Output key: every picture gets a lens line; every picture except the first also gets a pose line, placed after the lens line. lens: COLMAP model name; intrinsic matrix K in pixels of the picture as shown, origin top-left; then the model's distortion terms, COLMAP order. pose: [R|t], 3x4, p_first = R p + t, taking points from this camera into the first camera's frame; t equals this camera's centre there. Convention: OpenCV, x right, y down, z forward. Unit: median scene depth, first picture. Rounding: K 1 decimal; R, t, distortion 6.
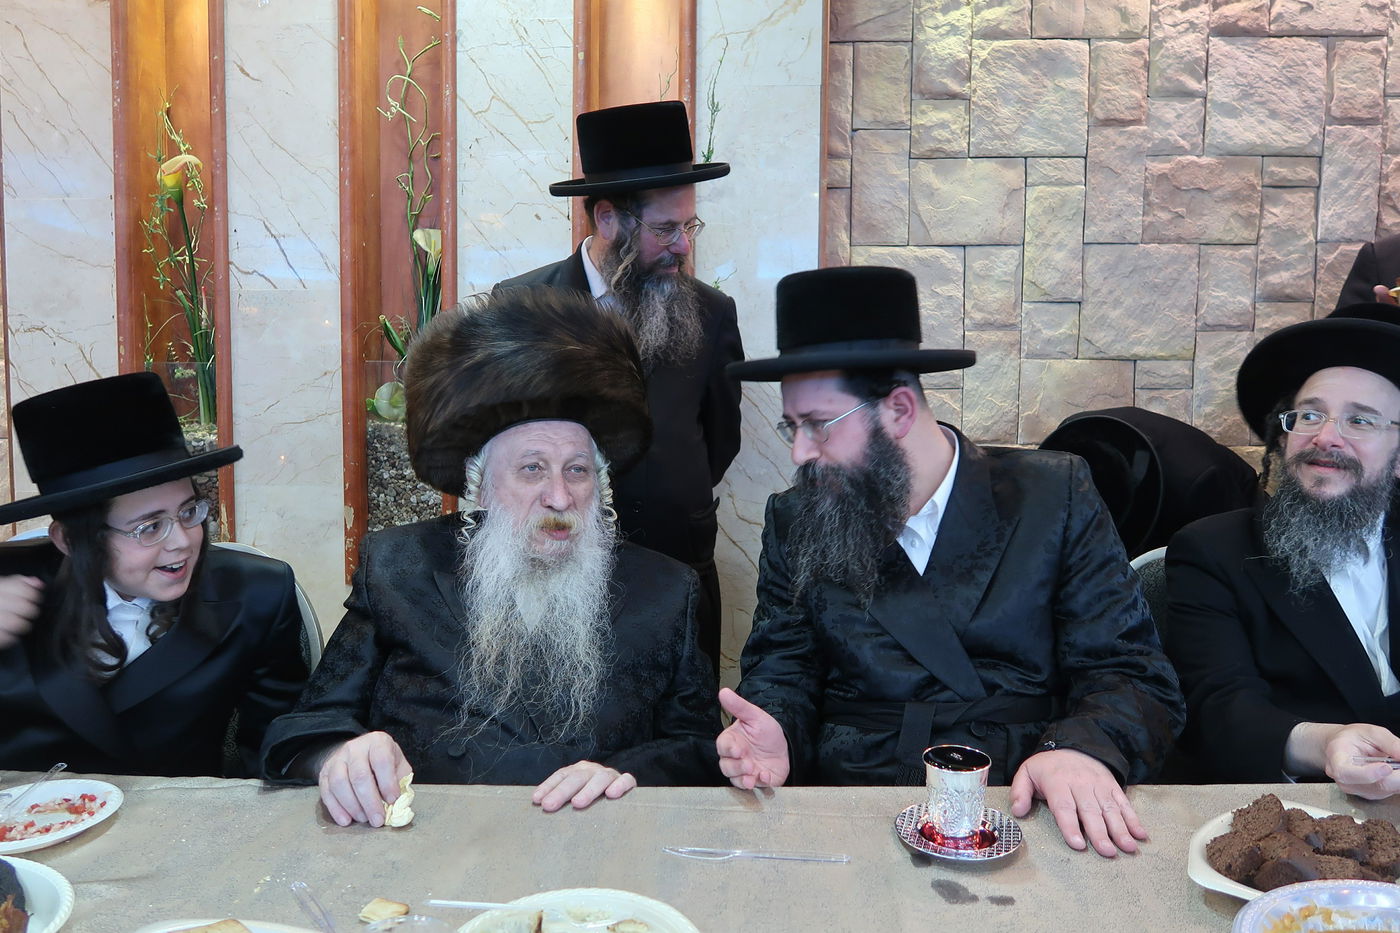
lens RADIAL K [[942.7, 0, 697.9], [0, 942.7, 456.7], [0, 0, 1]] dist [-0.026162, 0.005543]
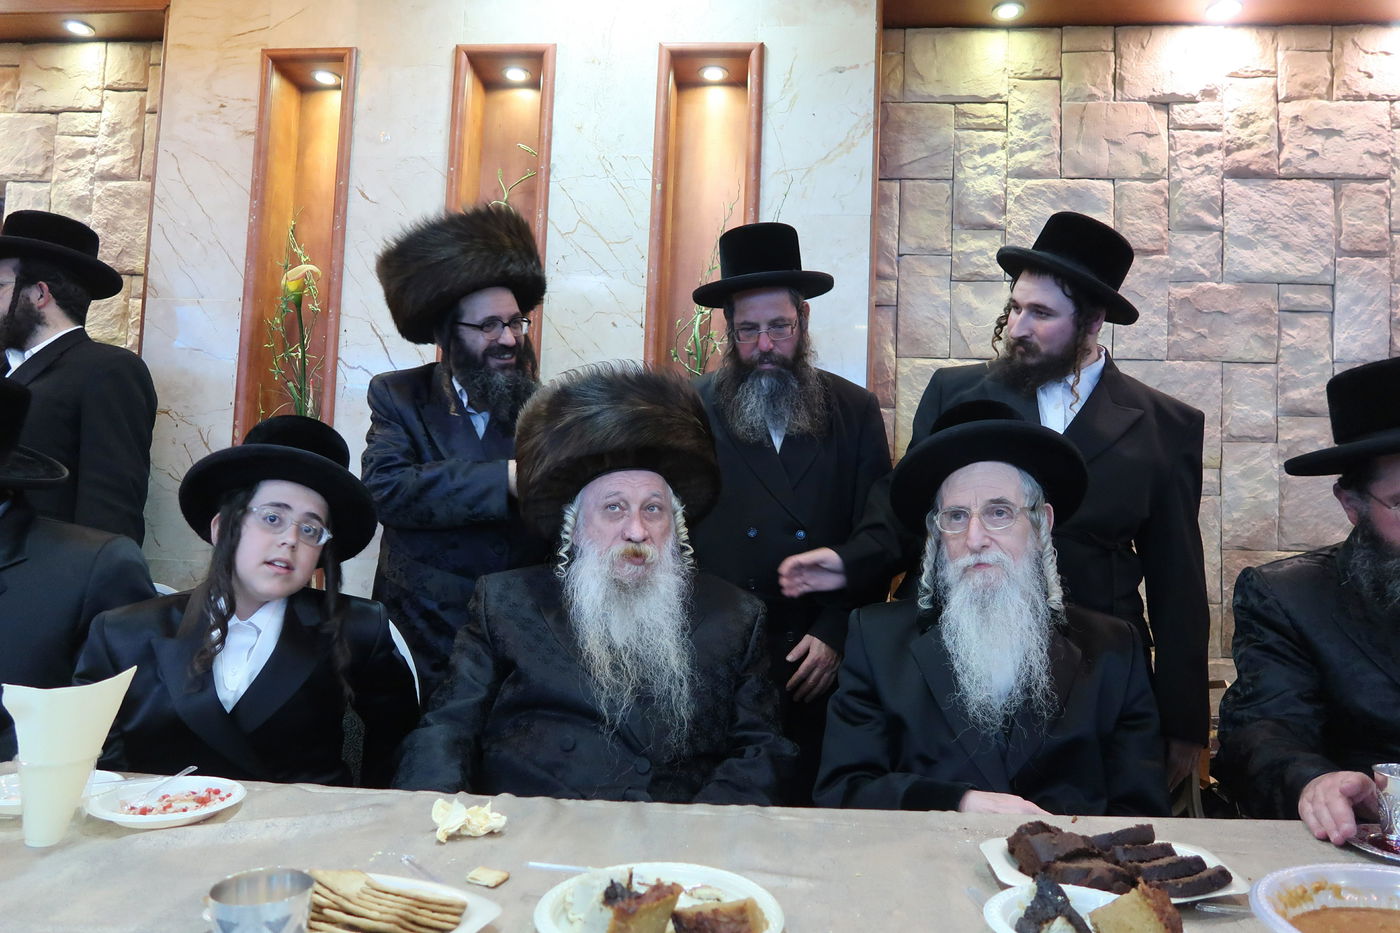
lens RADIAL K [[942.7, 0, 704.2], [0, 942.7, 462.5], [0, 0, 1]] dist [-0.026162, 0.005543]
pose [[0.998613, 0.027171, -0.045090, -0.008335], [-0.032912, 0.990714, -0.131920, 0.050041], [0.041087, 0.133221, 0.990234, -0.078375]]
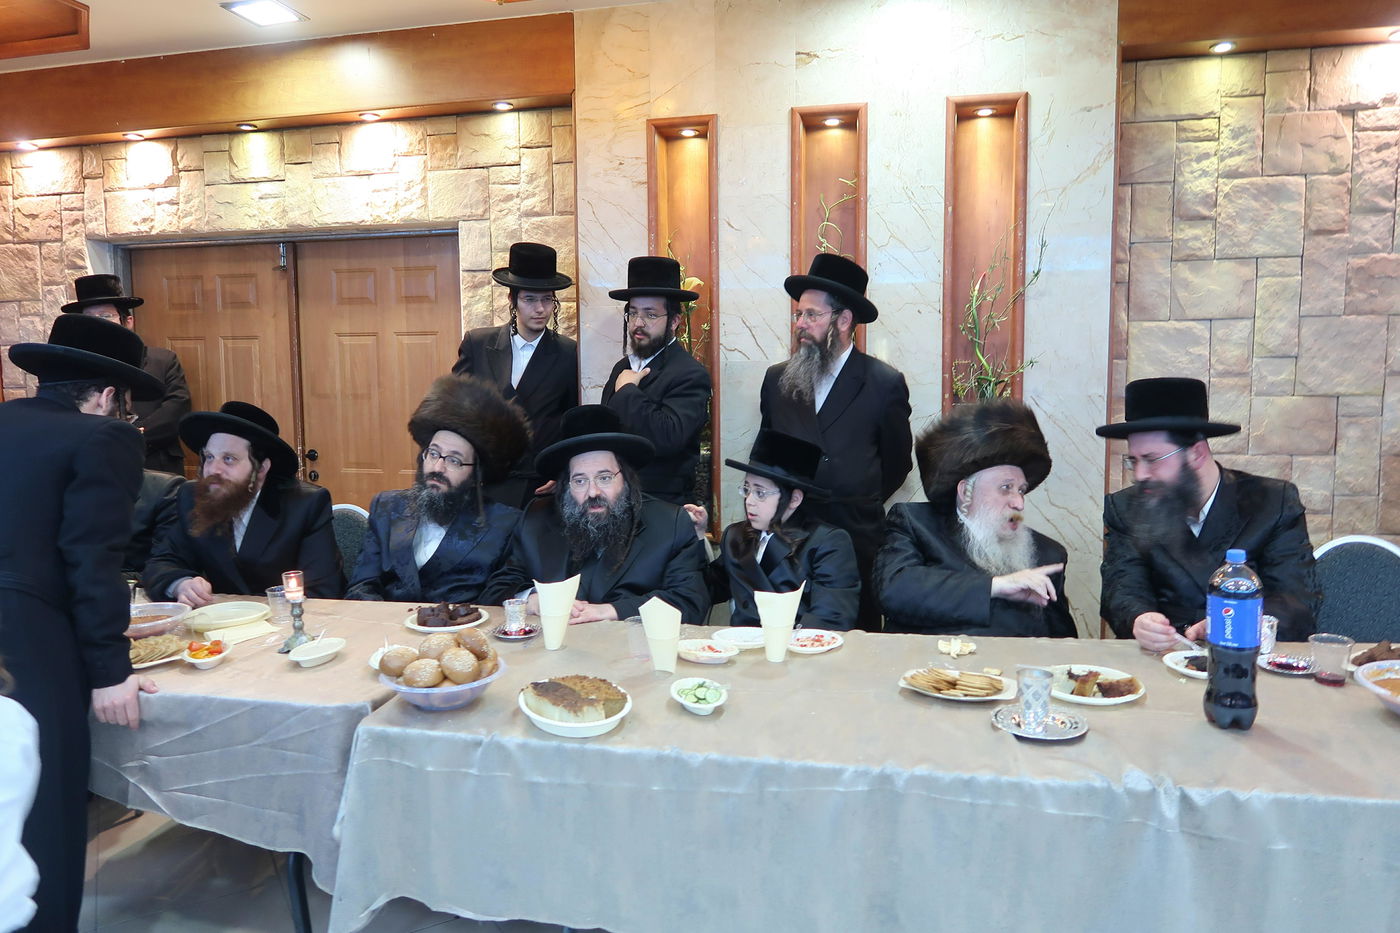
lens RADIAL K [[942.7, 0, 699.2], [0, 942.7, 457.0], [0, 0, 1]] dist [-0.026162, 0.005543]
pose [[0.982584, -0.001474, -0.185812, -0.234561], [0.006809, 0.999583, 0.028074, -0.058832], [0.185693, -0.028850, 0.982184, -0.598903]]
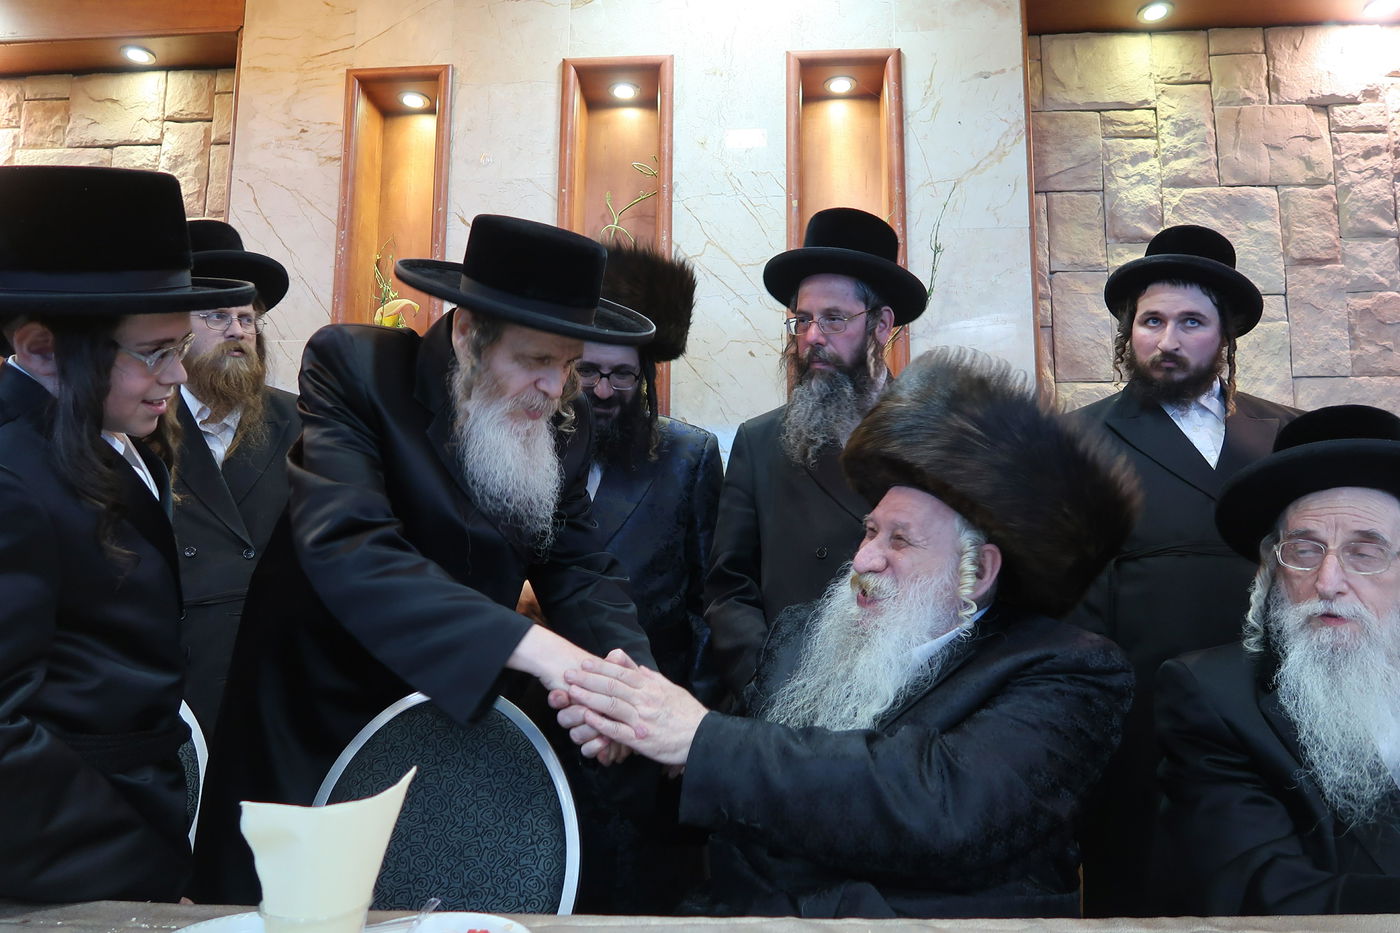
lens RADIAL K [[942.7, 0, 696.2], [0, 942.7, 468.3], [0, 0, 1]] dist [-0.026162, 0.005543]
pose [[0.999665, -0.006395, -0.025076, -0.200416], [0.001360, 0.980630, -0.195864, 0.061321], [0.025842, 0.195764, 0.980310, 0.032657]]
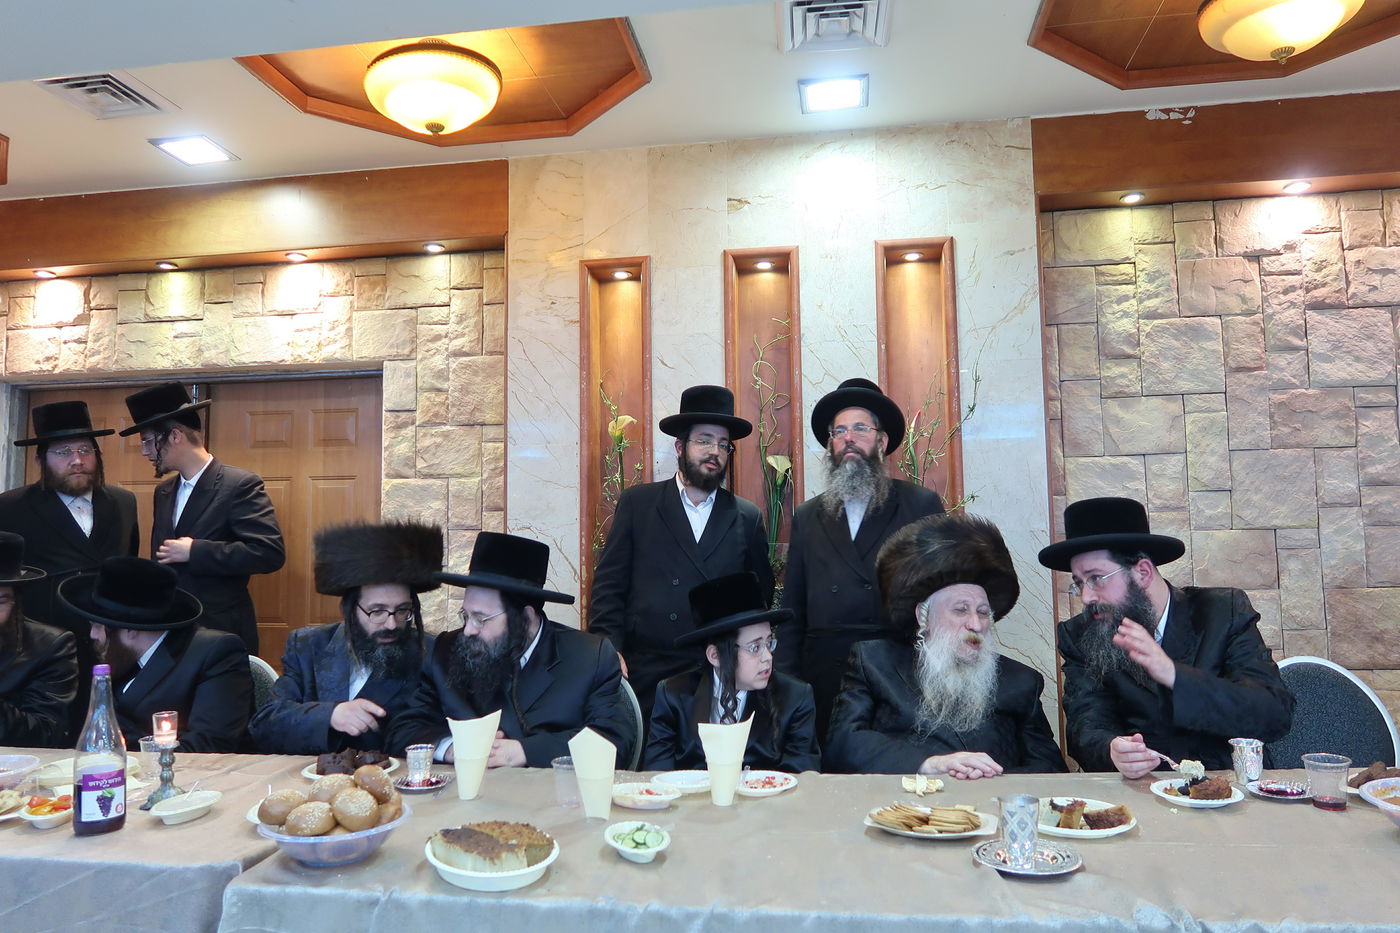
lens RADIAL K [[942.7, 0, 696.1], [0, 942.7, 465.1], [0, 0, 1]] dist [-0.026162, 0.005543]
pose [[0.993331, -0.033335, -0.110369, -0.256761], [0.016391, 0.988397, -0.151005, 0.000652], [0.114122, 0.148189, 0.982352, -0.528048]]
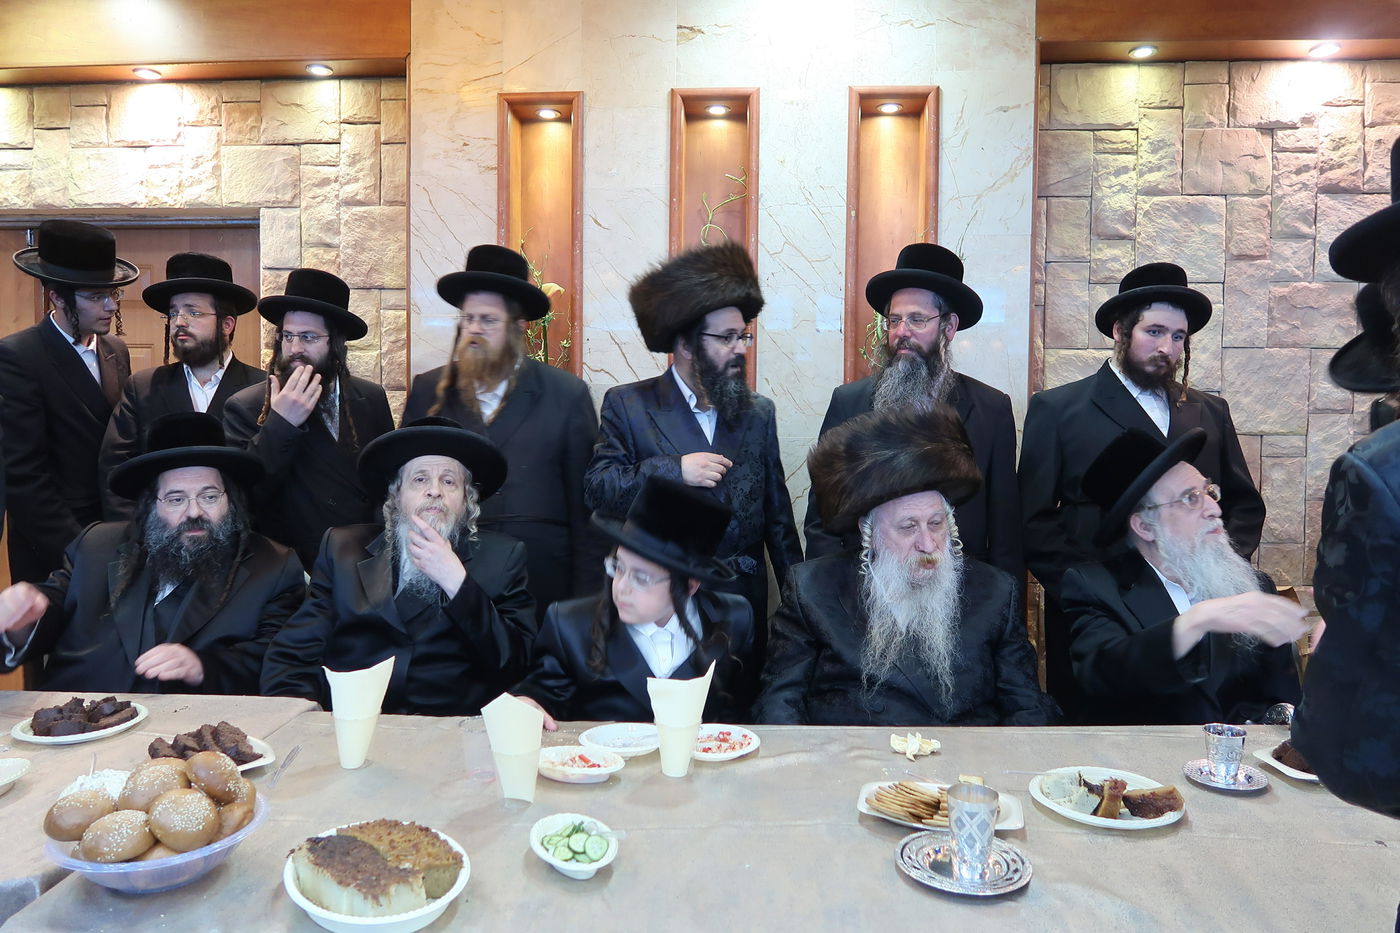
lens RADIAL K [[942.7, 0, 695.7], [0, 942.7, 458.9], [0, 0, 1]] dist [-0.026162, 0.005543]
pose [[0.999710, 0.000782, -0.024059, -0.305524], [-0.001407, 0.999662, -0.025959, -0.035591], [0.024031, 0.025985, 0.999373, -0.339926]]
